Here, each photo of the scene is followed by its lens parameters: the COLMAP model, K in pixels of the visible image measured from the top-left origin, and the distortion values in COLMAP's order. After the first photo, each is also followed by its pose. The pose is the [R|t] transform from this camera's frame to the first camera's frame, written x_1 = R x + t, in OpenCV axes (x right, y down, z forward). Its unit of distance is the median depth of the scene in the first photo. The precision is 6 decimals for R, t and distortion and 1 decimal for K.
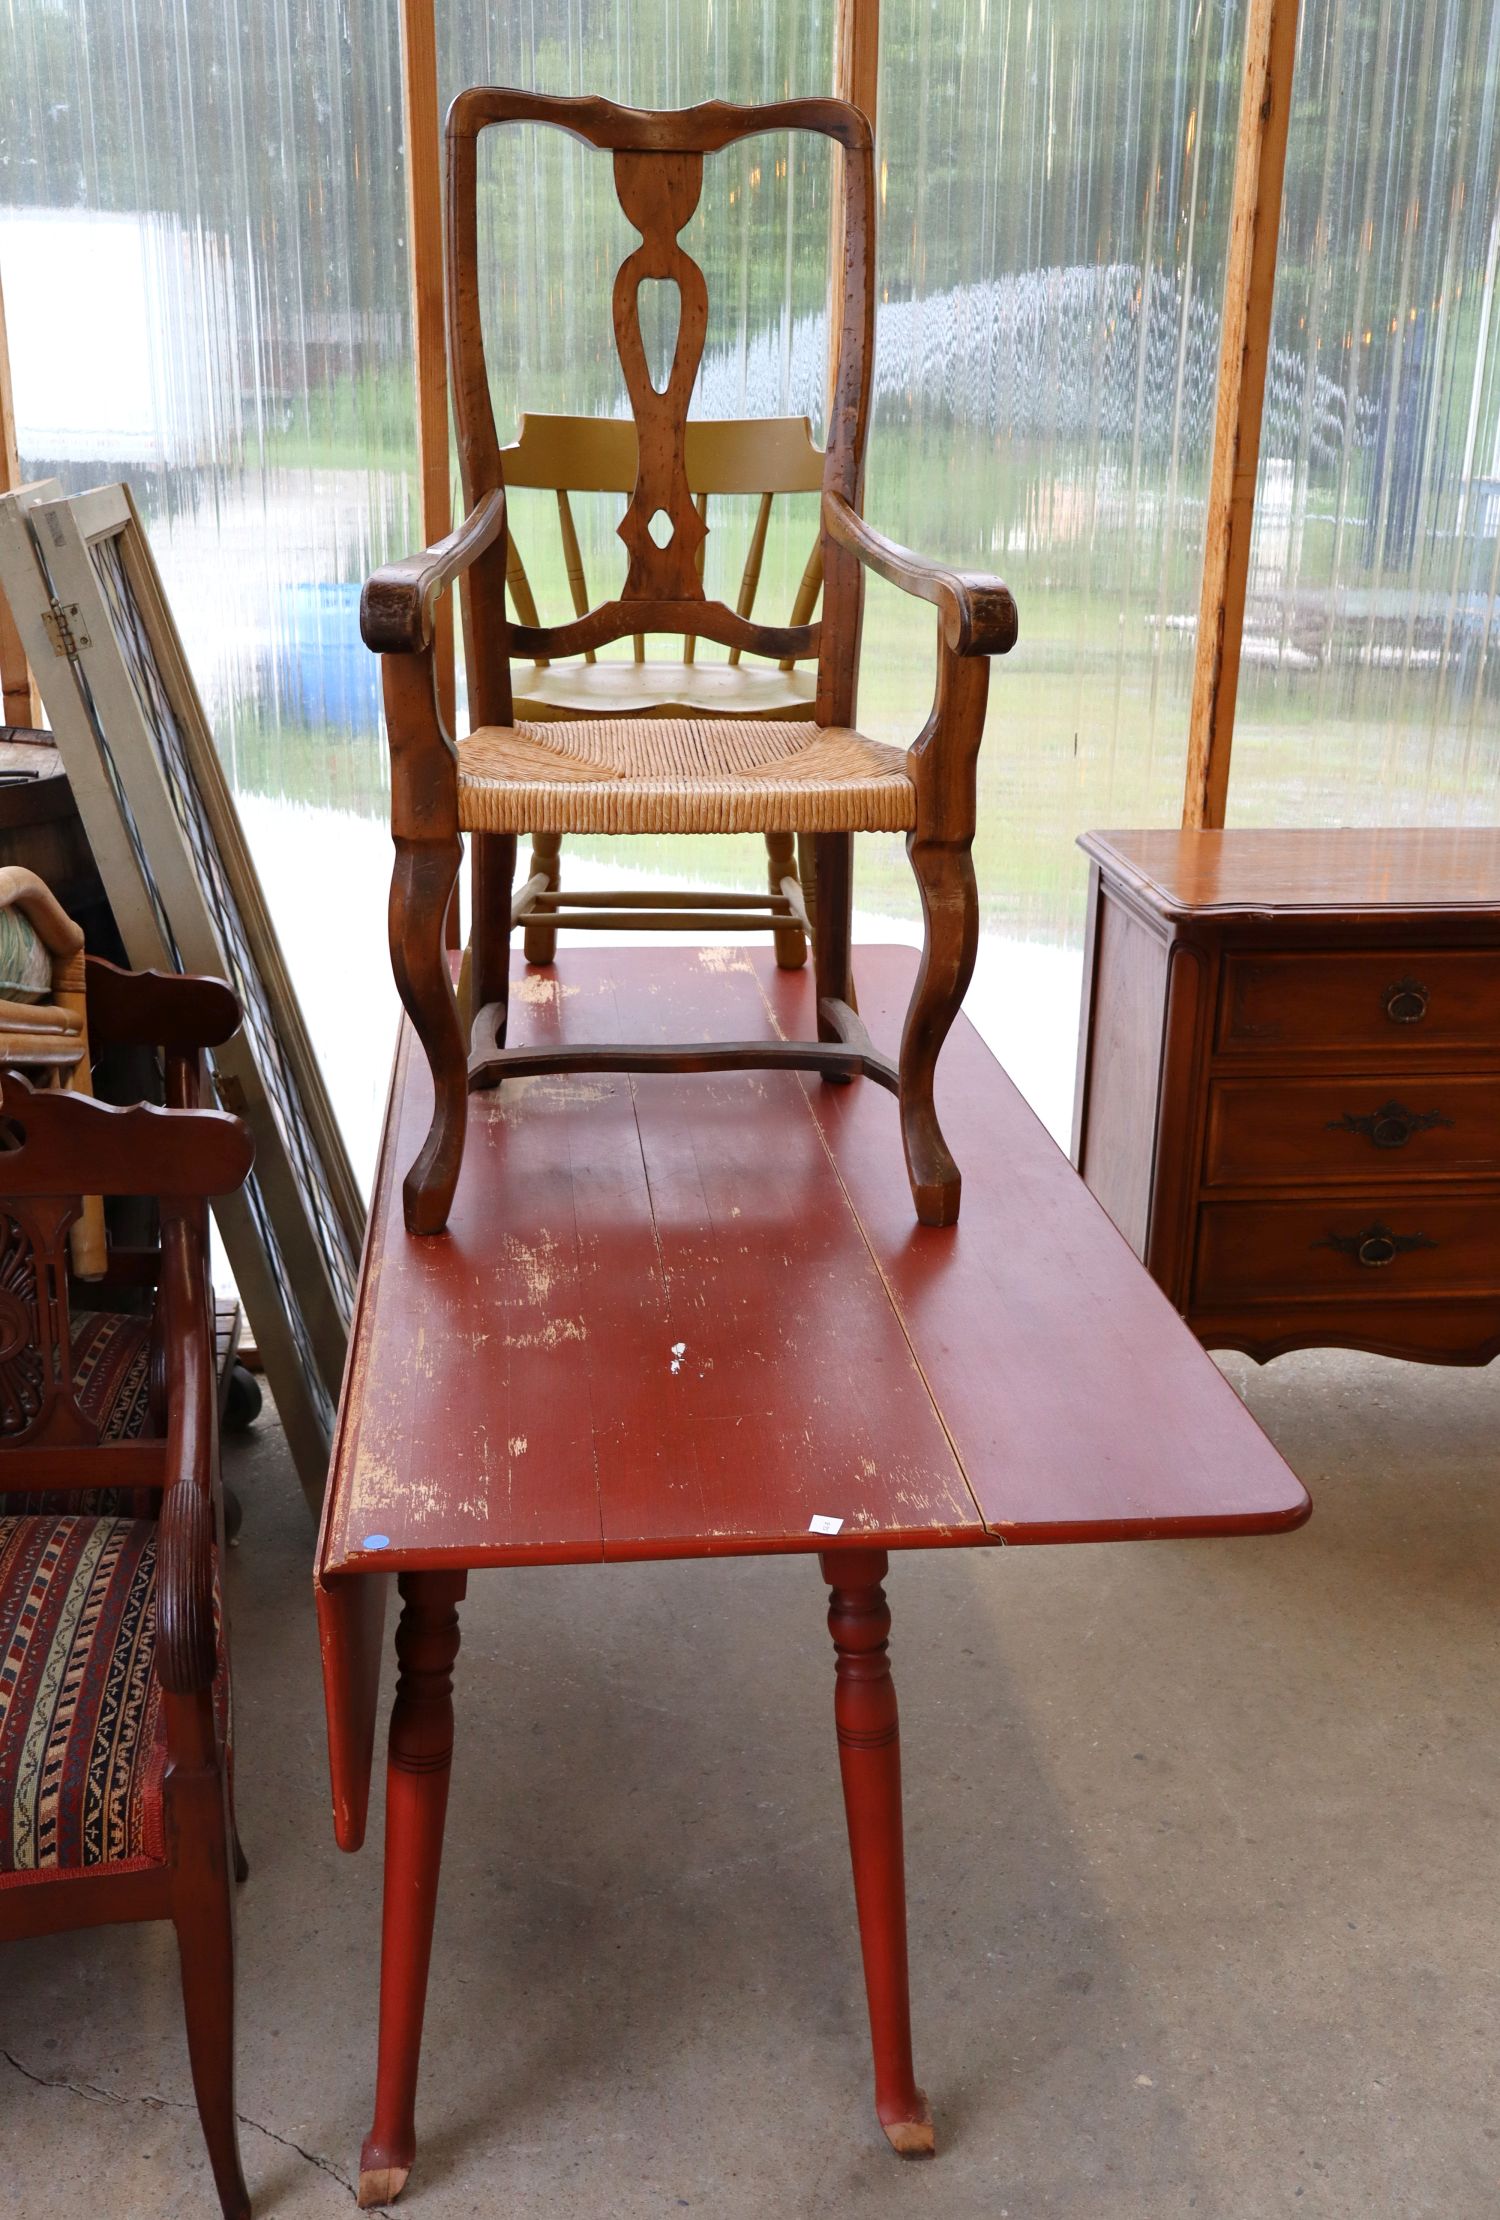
lens RADIAL K [[2074.0, 0, 754.0], [0, 2074.0, 1106.7], [0, 0, 1]] dist [0.009607, 0.000000]
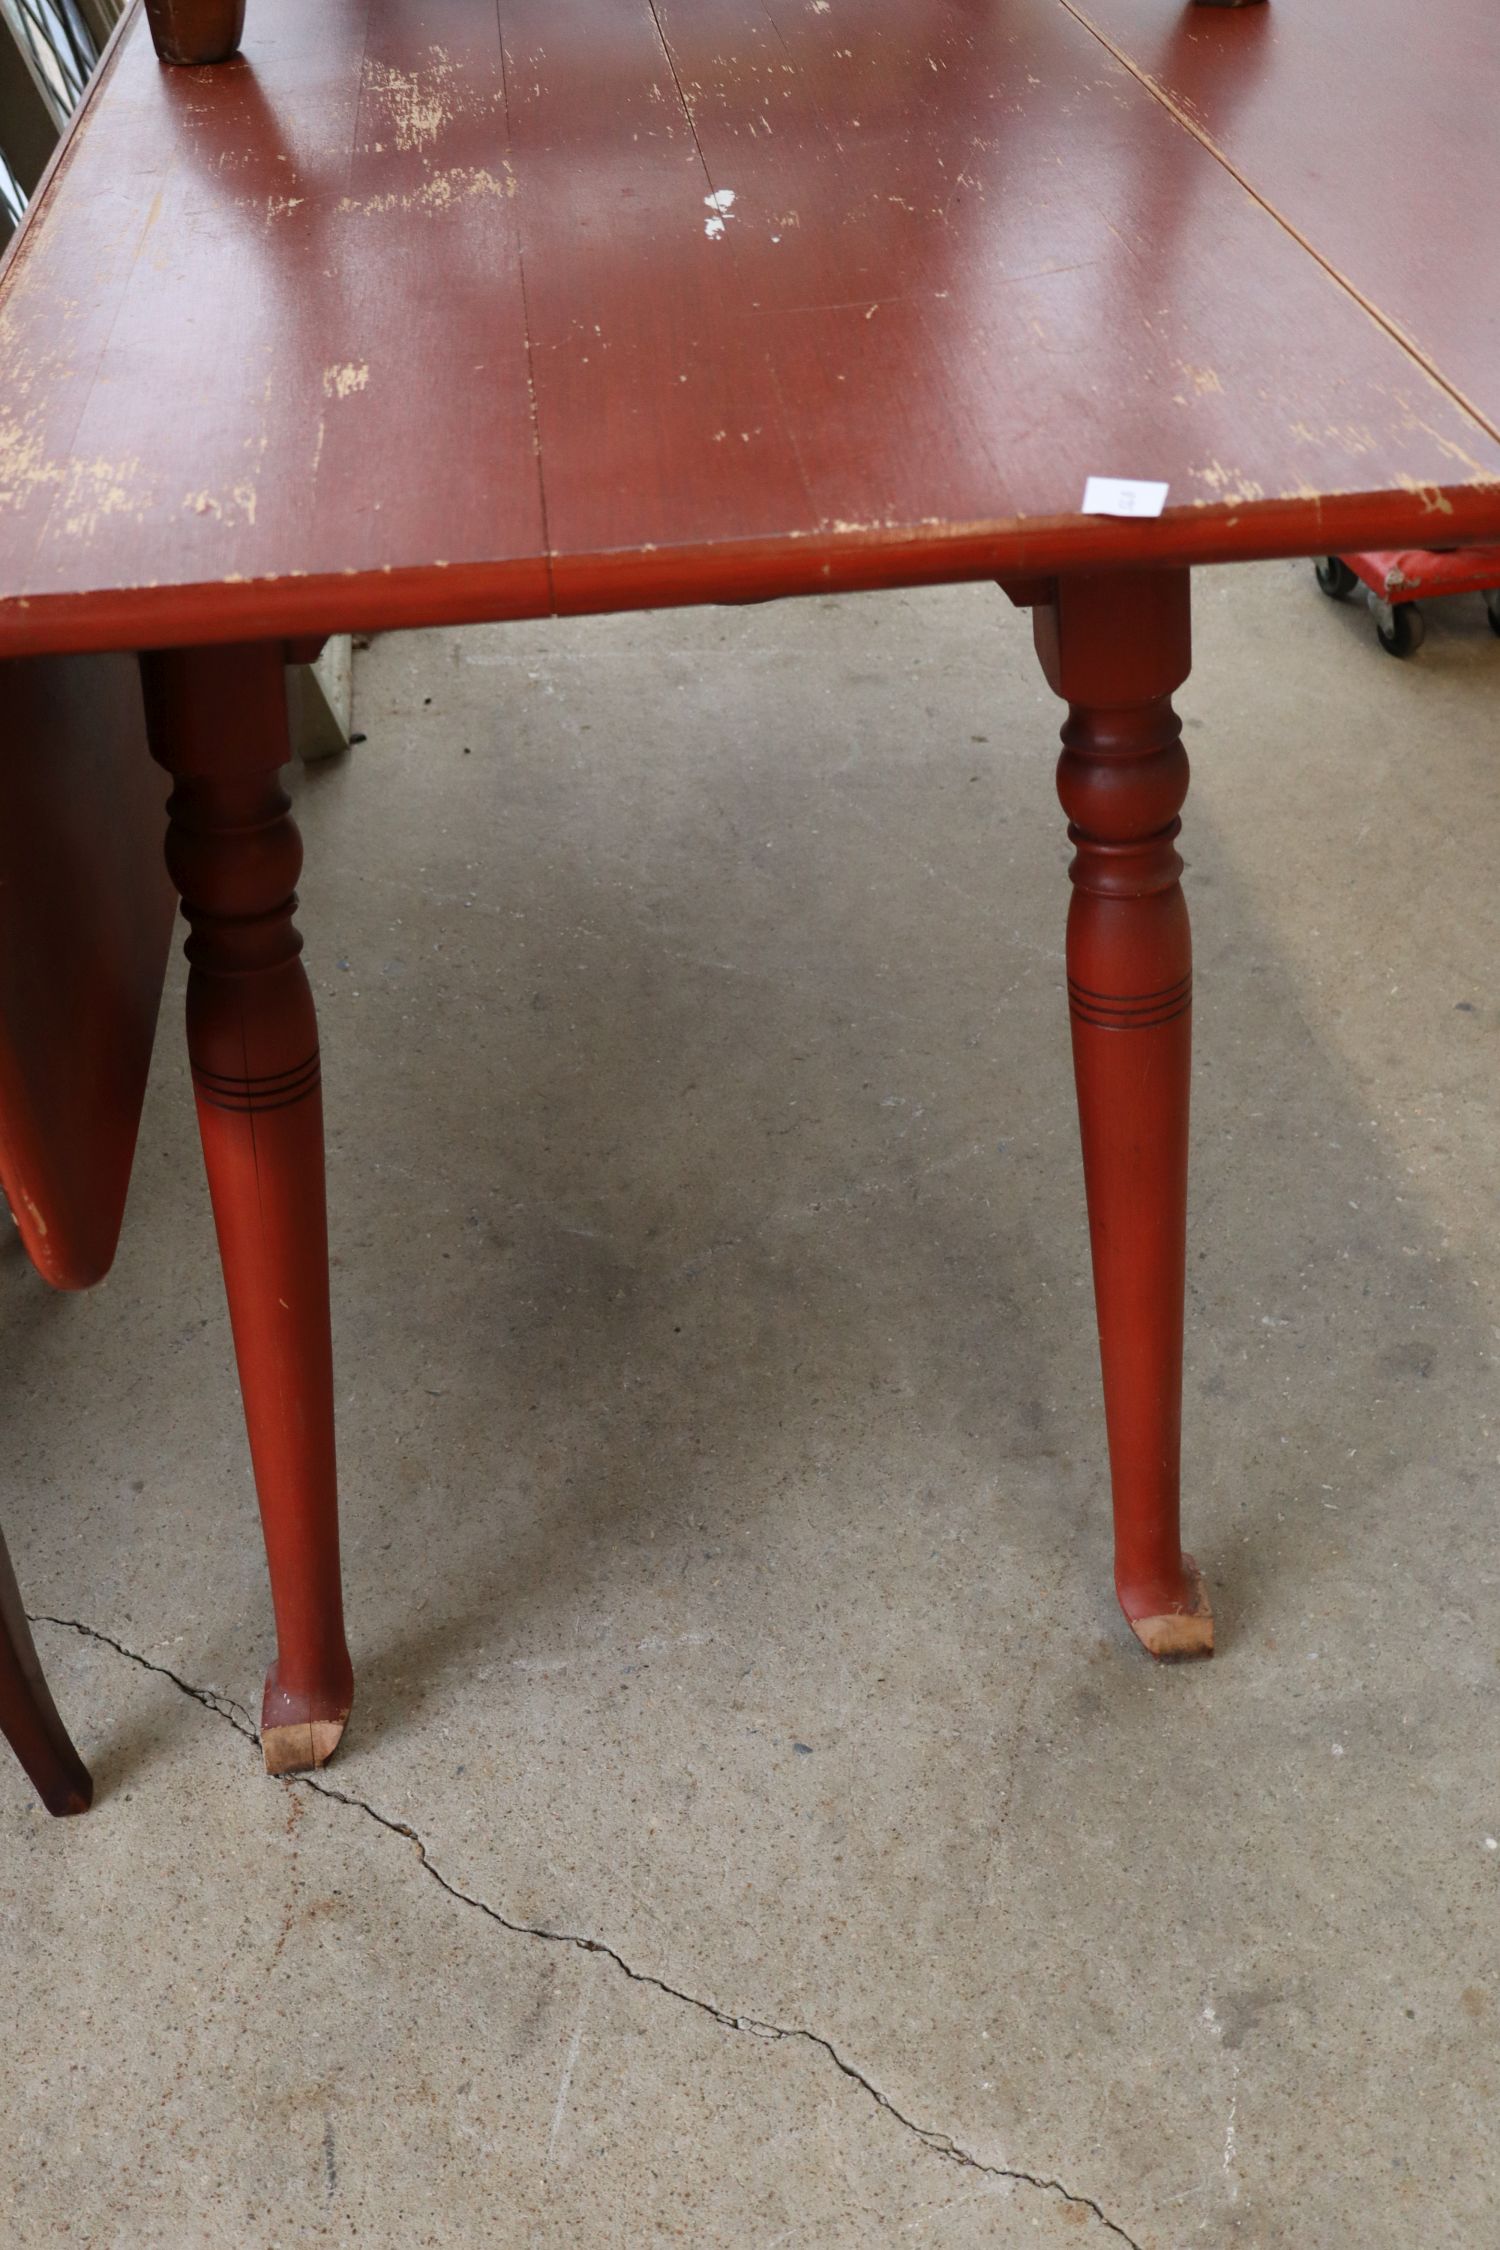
lens RADIAL K [[2102.0, 0, 770.0], [0, 2102.0, 1117.4], [0, 0, 1]] dist [0.009607, 0.000000]
pose [[0.998947, -0.038183, -0.025448, -0.019038], [0.044671, 0.936018, 0.349105, 0.128011], [0.010490, -0.349874, 0.936738, 0.445822]]
